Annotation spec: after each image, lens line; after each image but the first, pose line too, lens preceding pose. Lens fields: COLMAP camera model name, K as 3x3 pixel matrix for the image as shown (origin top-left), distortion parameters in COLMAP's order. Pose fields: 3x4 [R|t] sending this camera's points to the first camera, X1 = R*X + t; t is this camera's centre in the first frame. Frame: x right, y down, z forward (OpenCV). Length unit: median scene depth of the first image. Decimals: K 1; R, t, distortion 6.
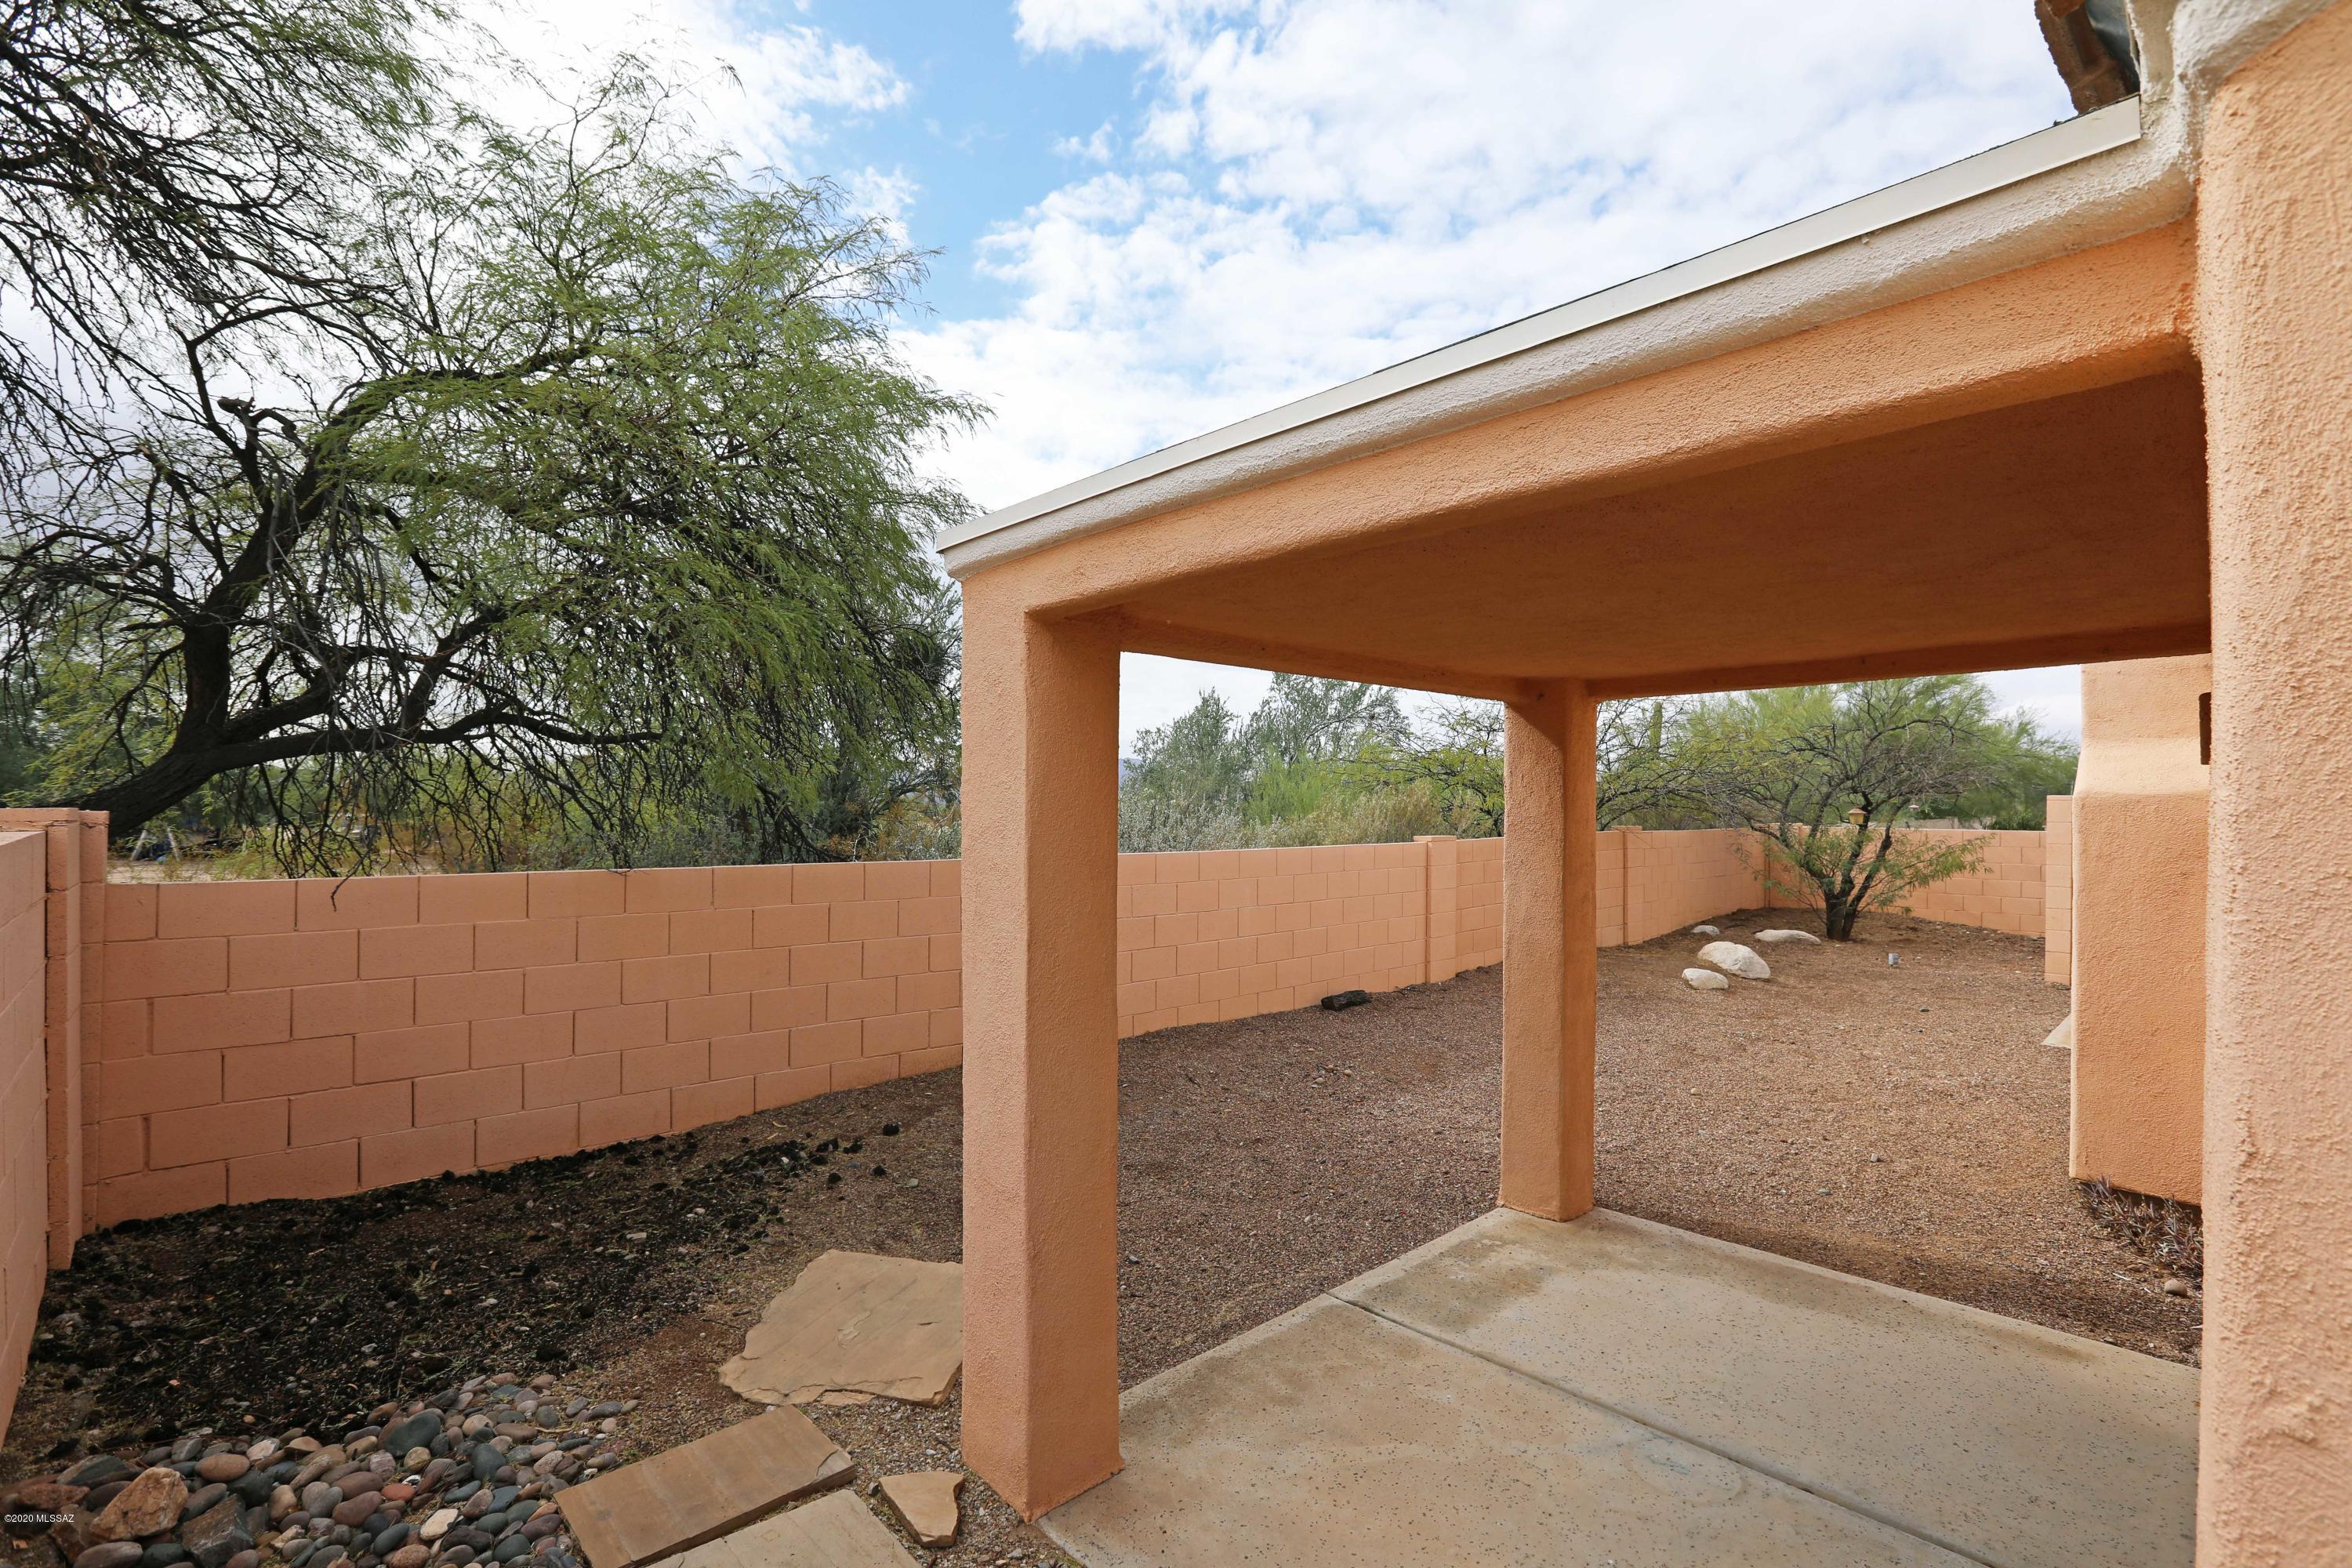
lens RADIAL K [[1094.4, 0, 1175.0], [0, 1094.4, 796.4], [0, 0, 1]] dist [0.003133, 0.000422]
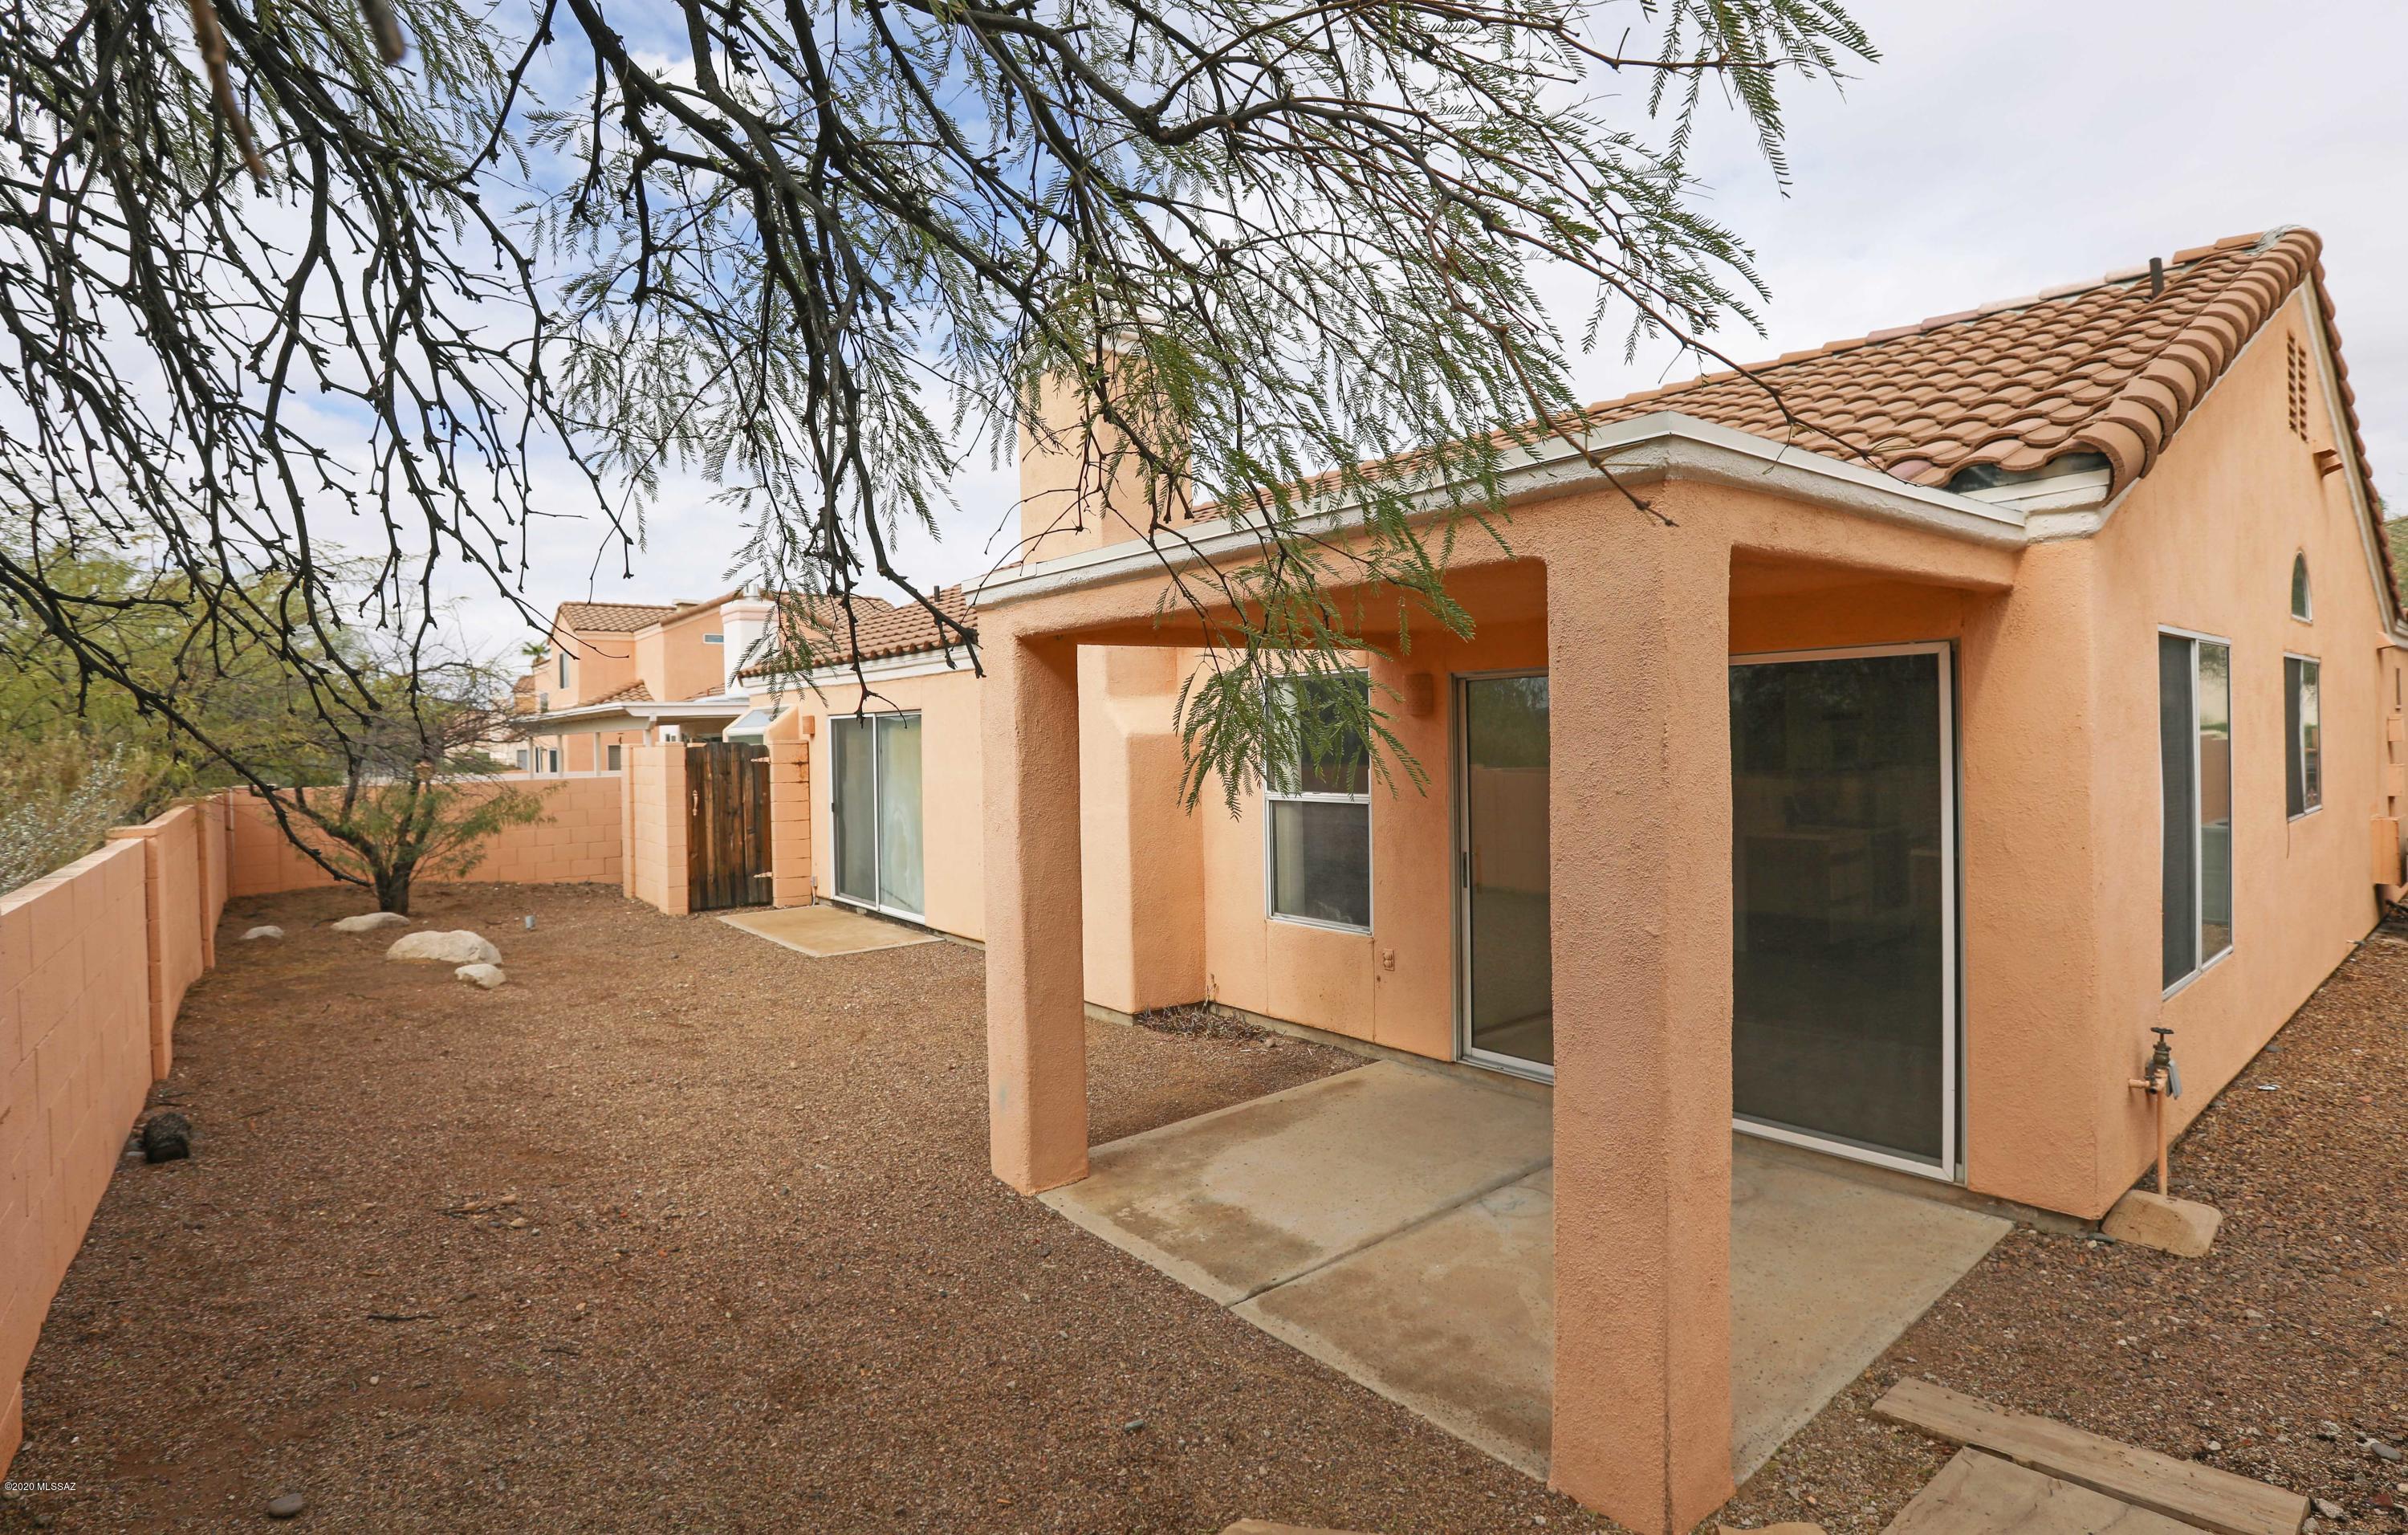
lens RADIAL K [[1140.3, 0, 1202.5], [0, 1140.3, 755.6], [0, 0, 1]] dist [-0.023446, 0.000002]
pose [[0.063064, -0.015204, 0.997894, -0.790697], [0.009408, 0.999849, 0.014639, -0.017958], [-0.997965, 0.008465, 0.063197, 0.950717]]
